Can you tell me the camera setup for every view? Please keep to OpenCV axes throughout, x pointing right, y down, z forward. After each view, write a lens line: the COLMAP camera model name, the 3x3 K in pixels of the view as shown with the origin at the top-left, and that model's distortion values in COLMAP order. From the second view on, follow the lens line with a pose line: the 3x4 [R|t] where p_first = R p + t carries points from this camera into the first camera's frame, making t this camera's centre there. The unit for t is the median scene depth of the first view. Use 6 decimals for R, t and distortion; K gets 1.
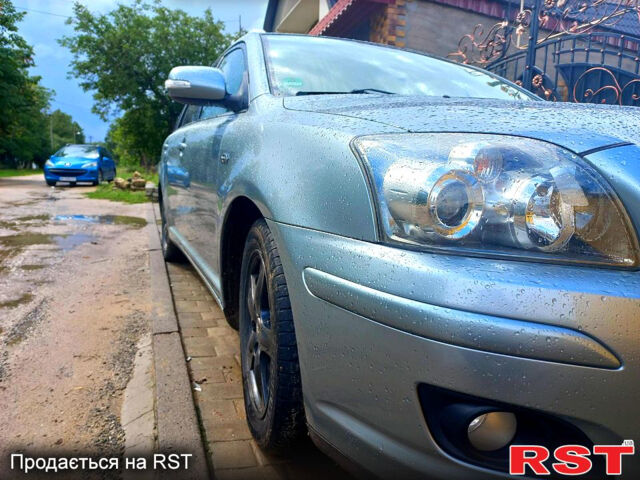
lens RADIAL K [[466.0, 0, 320.0], [0, 466.0, 240.0], [0, 0, 1]] dist [0.001739, 0.025280]
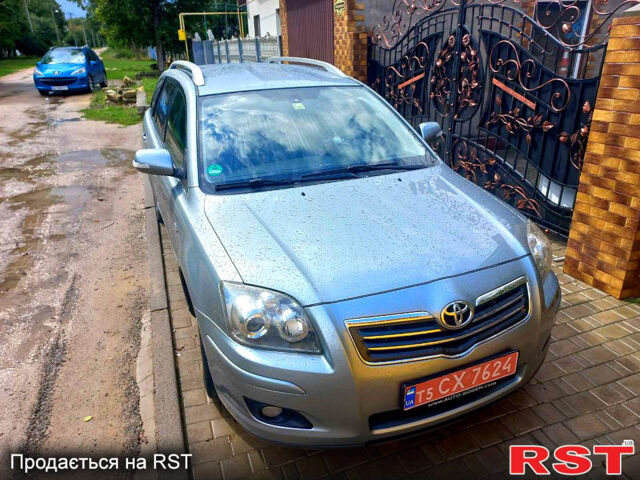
lens RADIAL K [[466.0, 0, 320.0], [0, 466.0, 240.0], [0, 0, 1]] dist [0.001739, 0.025280]
pose [[0.998414, -0.049483, -0.026853, 0.130025], [0.054810, 0.963313, 0.262722, -0.203893], [0.012868, -0.263778, 0.964498, -0.217555]]
